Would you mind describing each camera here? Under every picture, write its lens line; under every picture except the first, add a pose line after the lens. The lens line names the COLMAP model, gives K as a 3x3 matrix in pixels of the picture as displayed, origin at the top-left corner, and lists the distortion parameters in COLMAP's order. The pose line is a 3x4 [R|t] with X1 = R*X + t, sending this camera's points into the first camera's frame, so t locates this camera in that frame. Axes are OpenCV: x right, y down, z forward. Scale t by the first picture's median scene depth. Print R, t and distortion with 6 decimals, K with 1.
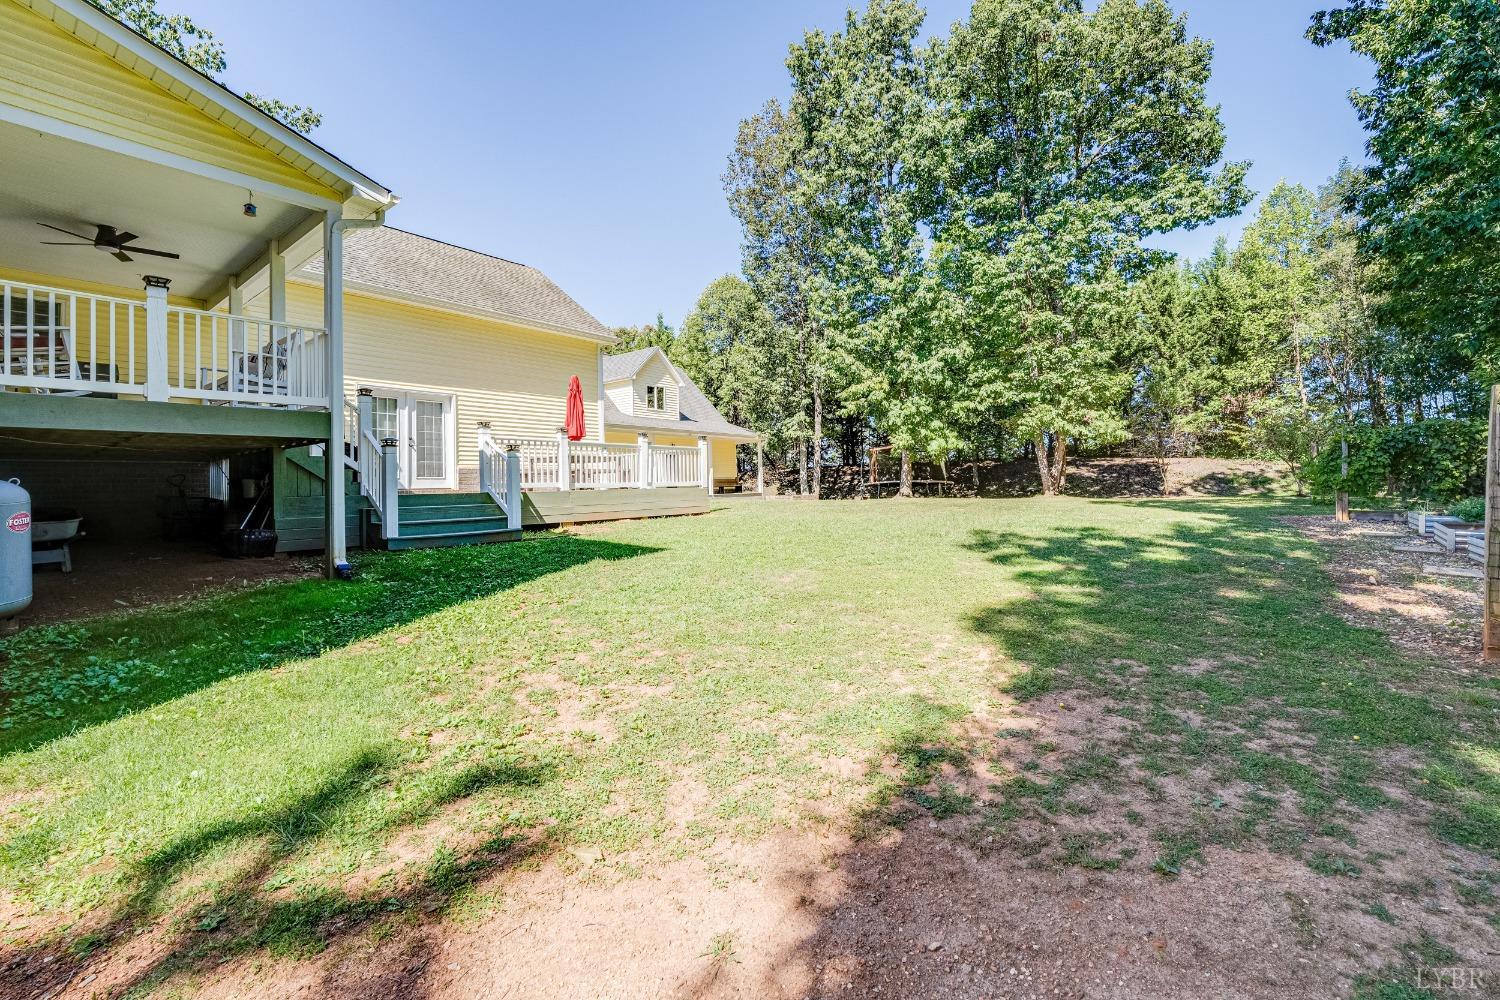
lens RADIAL K [[592.3, 0, 749.0], [0, 592.3, 479.7], [0, 0, 1]] dist [-0.025616, -0.000005]
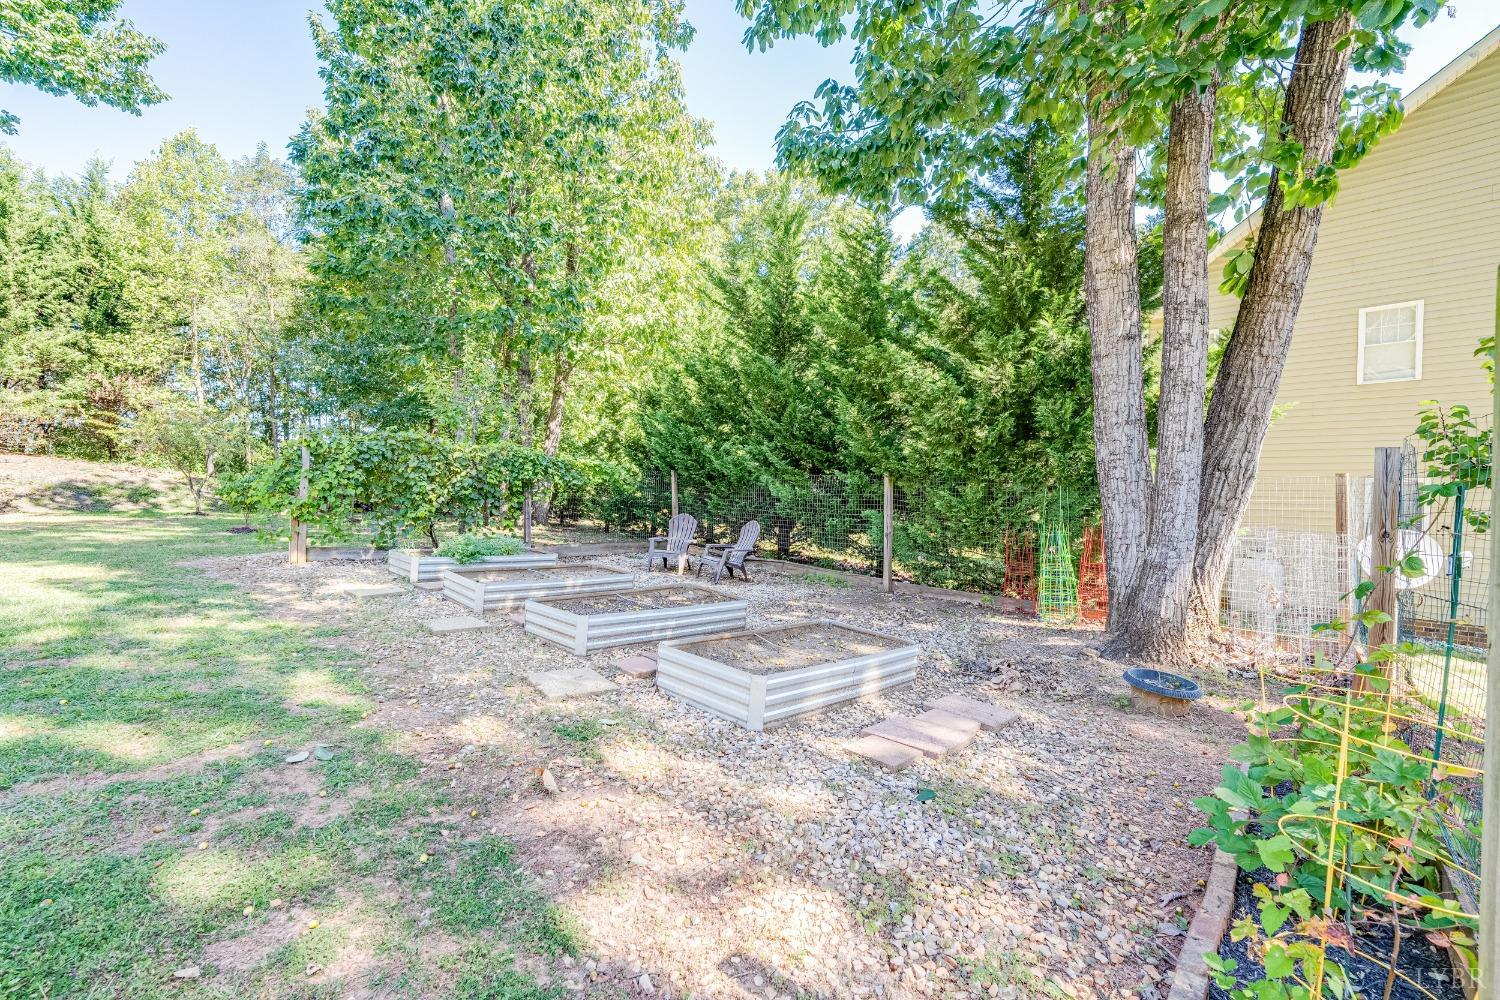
lens RADIAL K [[614.1, 0, 750.0], [0, 614.1, 500.0], [0, 0, 1]] dist [-0.001616, 0.000211]
pose [[0.057449, 0.016464, 0.998213, 0.106991], [-0.033164, 0.999344, -0.014574, -0.003367], [-0.997797, -0.032268, 0.057957, 0.136985]]
